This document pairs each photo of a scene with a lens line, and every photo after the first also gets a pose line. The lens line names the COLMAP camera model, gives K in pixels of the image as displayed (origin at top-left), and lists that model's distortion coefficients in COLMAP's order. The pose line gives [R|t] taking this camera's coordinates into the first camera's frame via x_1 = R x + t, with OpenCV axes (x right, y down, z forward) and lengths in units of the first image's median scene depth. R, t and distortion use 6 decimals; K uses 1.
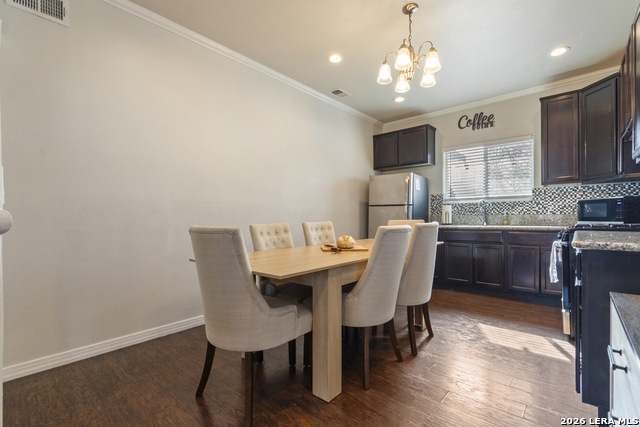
lens RADIAL K [[290.9, 0, 321.1], [0, 290.9, 220.2], [0, 0, 1]] dist [0.002120, -0.001892]
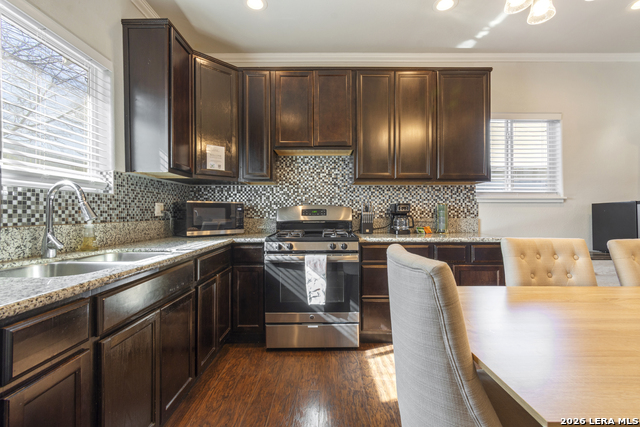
lens RADIAL K [[290.9, 0, 323.0], [0, 290.9, 208.4], [0, 0, 1]] dist [0.002120, -0.001892]
pose [[-0.662888, 0.018989, 0.748477, 0.118132], [0.013412, 0.999819, -0.013486, -0.033910], [-0.748598, 0.001099, -0.663023, 1.071910]]
